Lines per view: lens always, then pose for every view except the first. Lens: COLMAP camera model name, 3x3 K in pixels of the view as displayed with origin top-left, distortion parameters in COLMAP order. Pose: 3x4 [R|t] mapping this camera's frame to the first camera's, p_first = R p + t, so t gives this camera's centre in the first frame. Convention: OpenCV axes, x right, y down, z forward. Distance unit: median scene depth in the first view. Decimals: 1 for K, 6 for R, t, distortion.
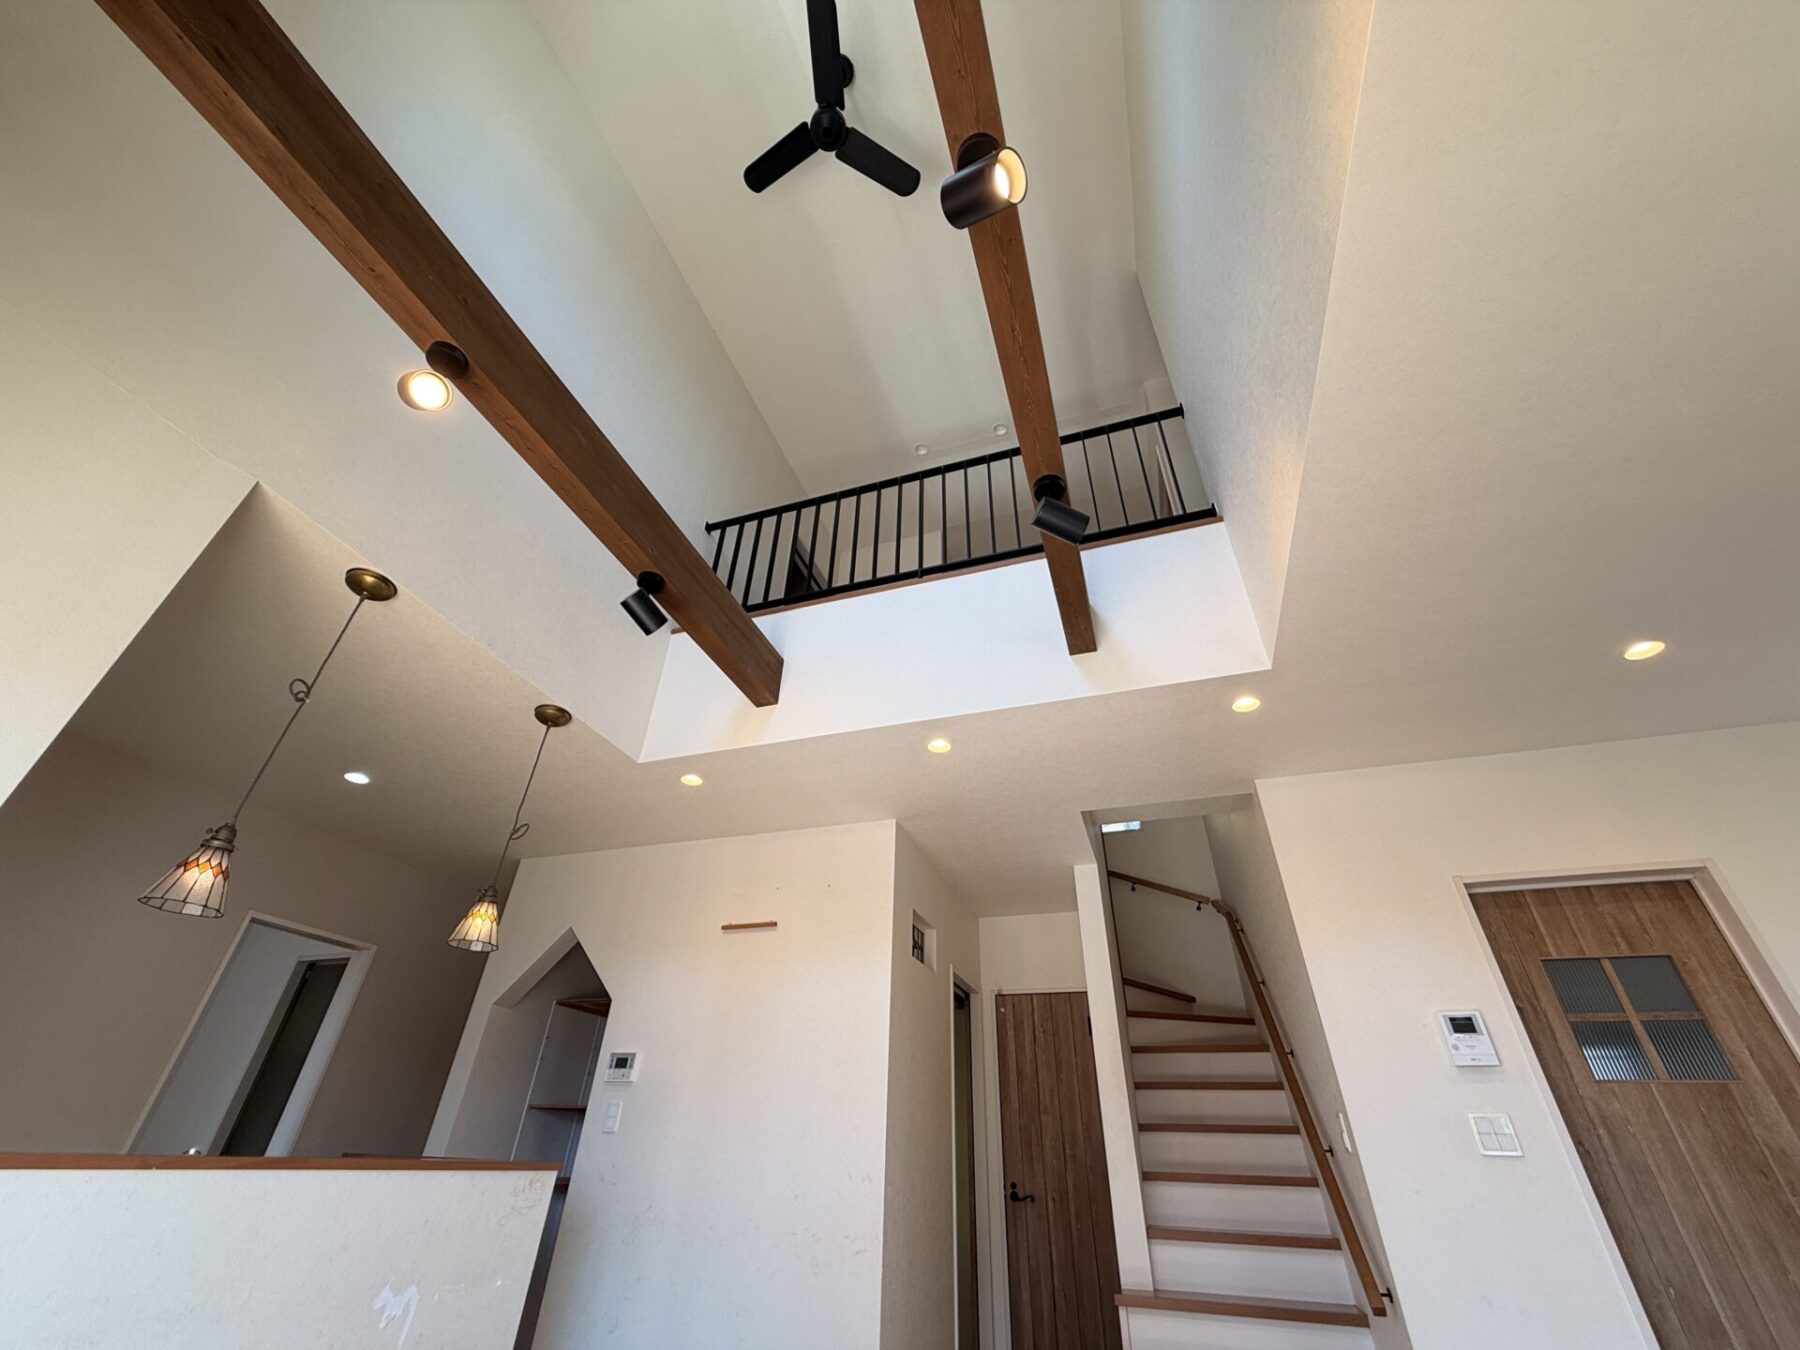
lens RADIAL K [[717.8, 0, 897.4], [0, 717.8, 675.8], [0, 0, 1]] dist [-0.000013, -0.000113]
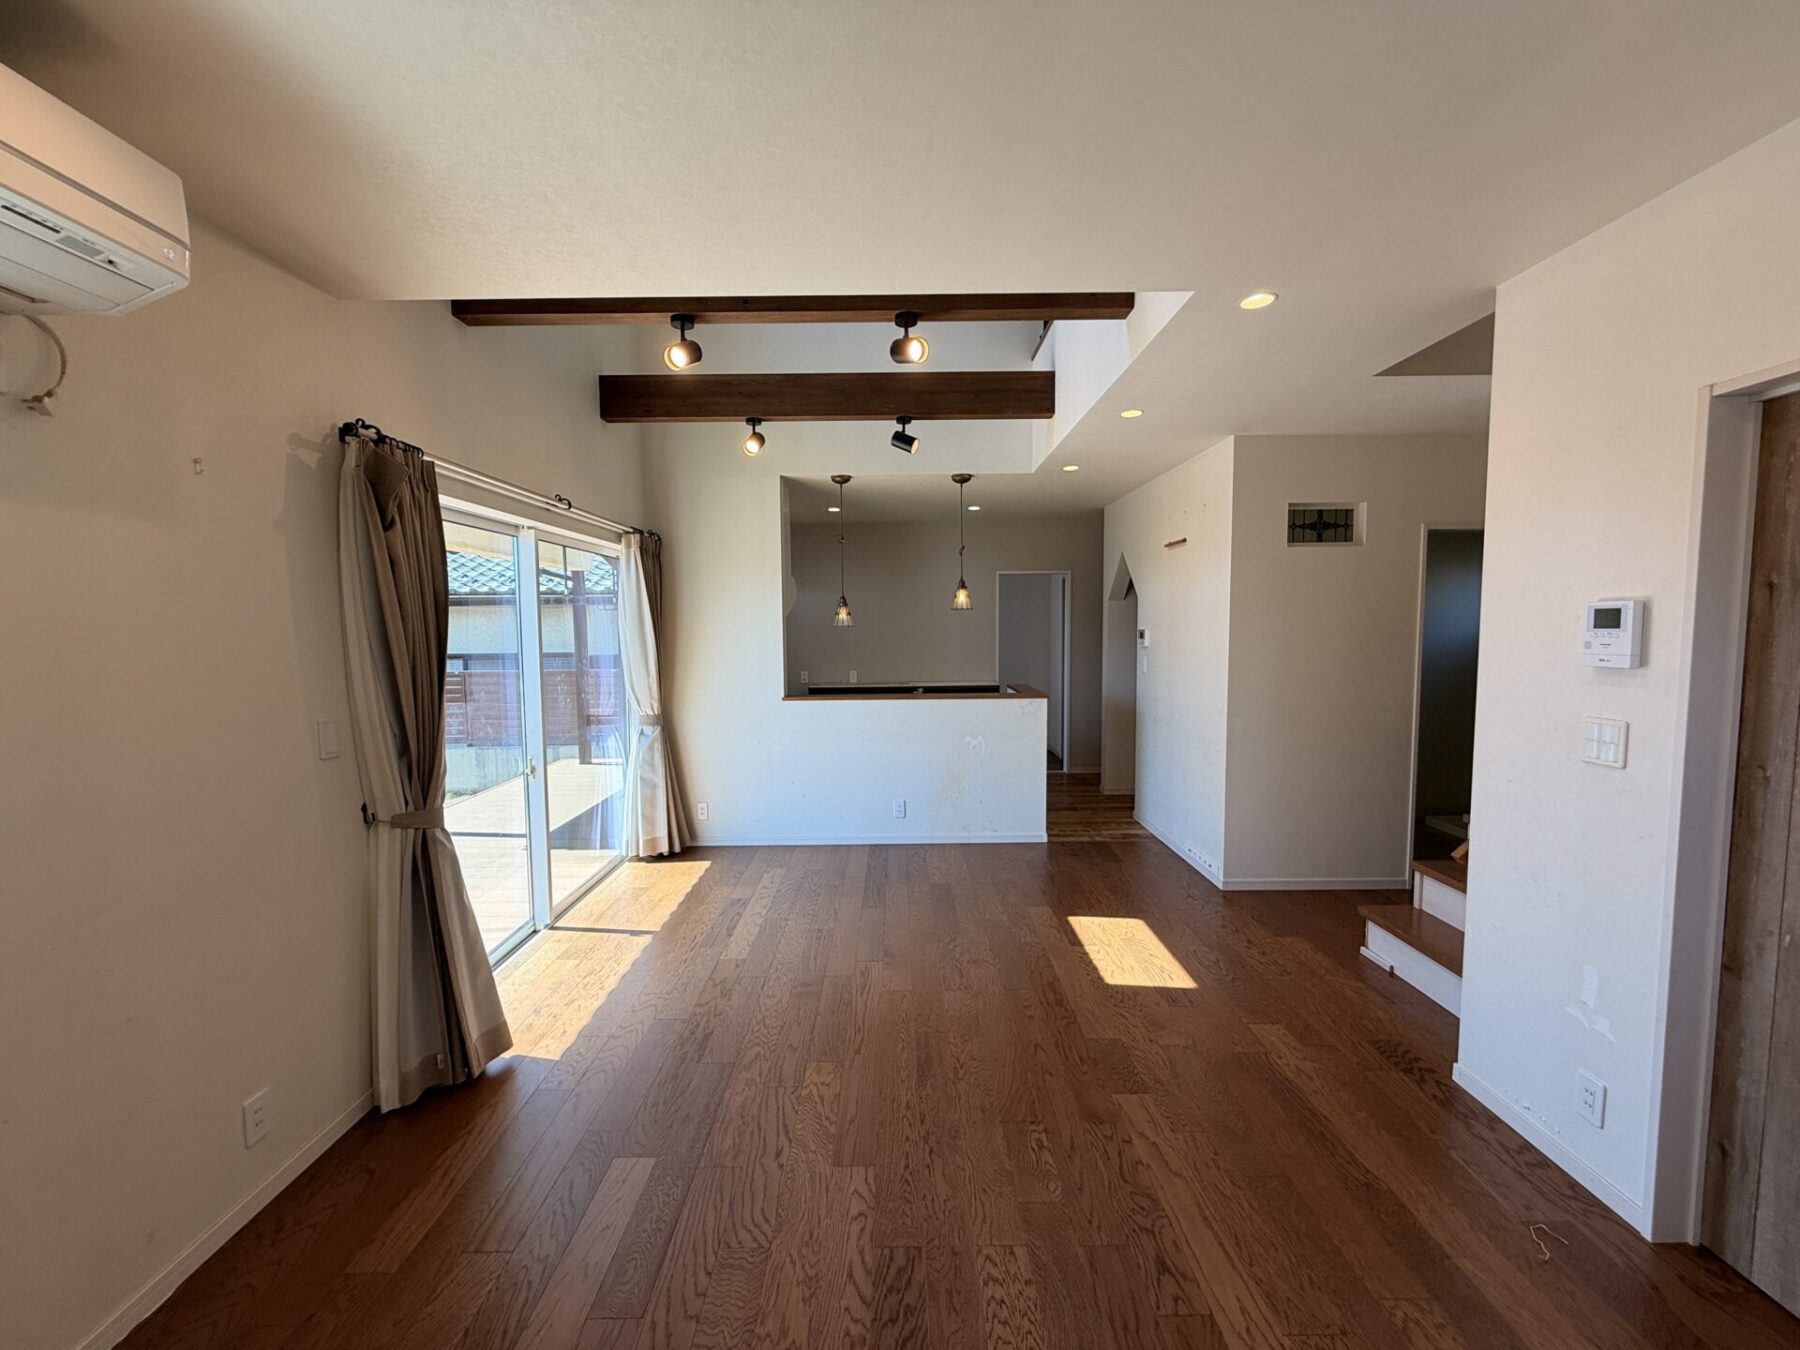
lens RADIAL K [[717.8, 0, 898.9], [0, 717.8, 676.7], [0, 0, 1]] dist [-0.000013, -0.000113]
pose [[0.329066, 0.036573, -0.943599, 1.214667], [0.547150, 0.807033, 0.222090, -0.026059], [0.769638, -0.589373, 0.245556, 0.218729]]
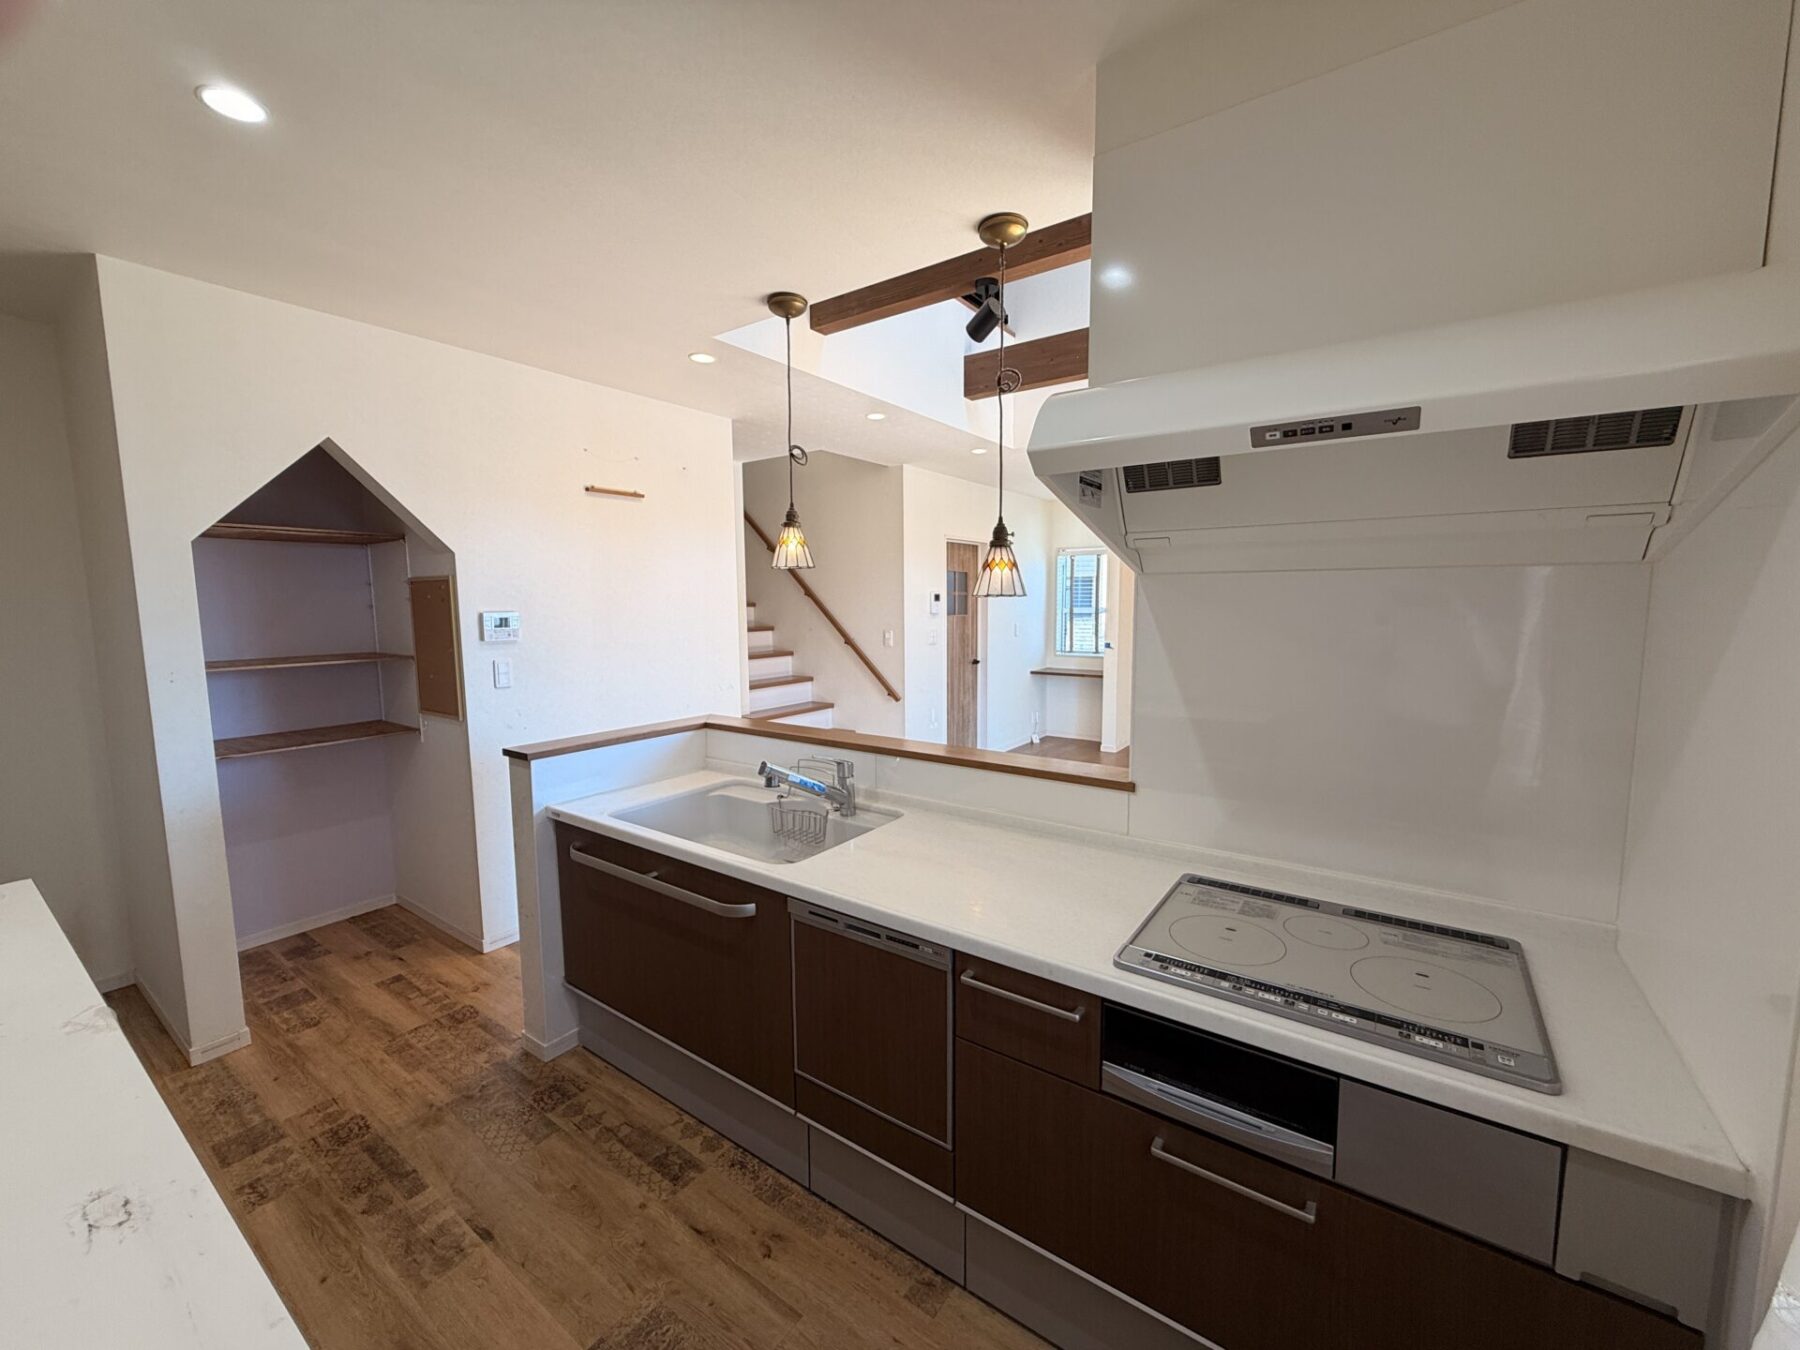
lens RADIAL K [[717.8, 0, 901.8], [0, 717.8, 674.9], [0, 0, 1]] dist [-0.000013, -0.000113]
pose [[0.284717, -0.130490, 0.949689, -1.466021], [-0.526237, 0.806794, 0.268622, 0.118279], [-0.801256, -0.576242, 0.161039, 0.554722]]
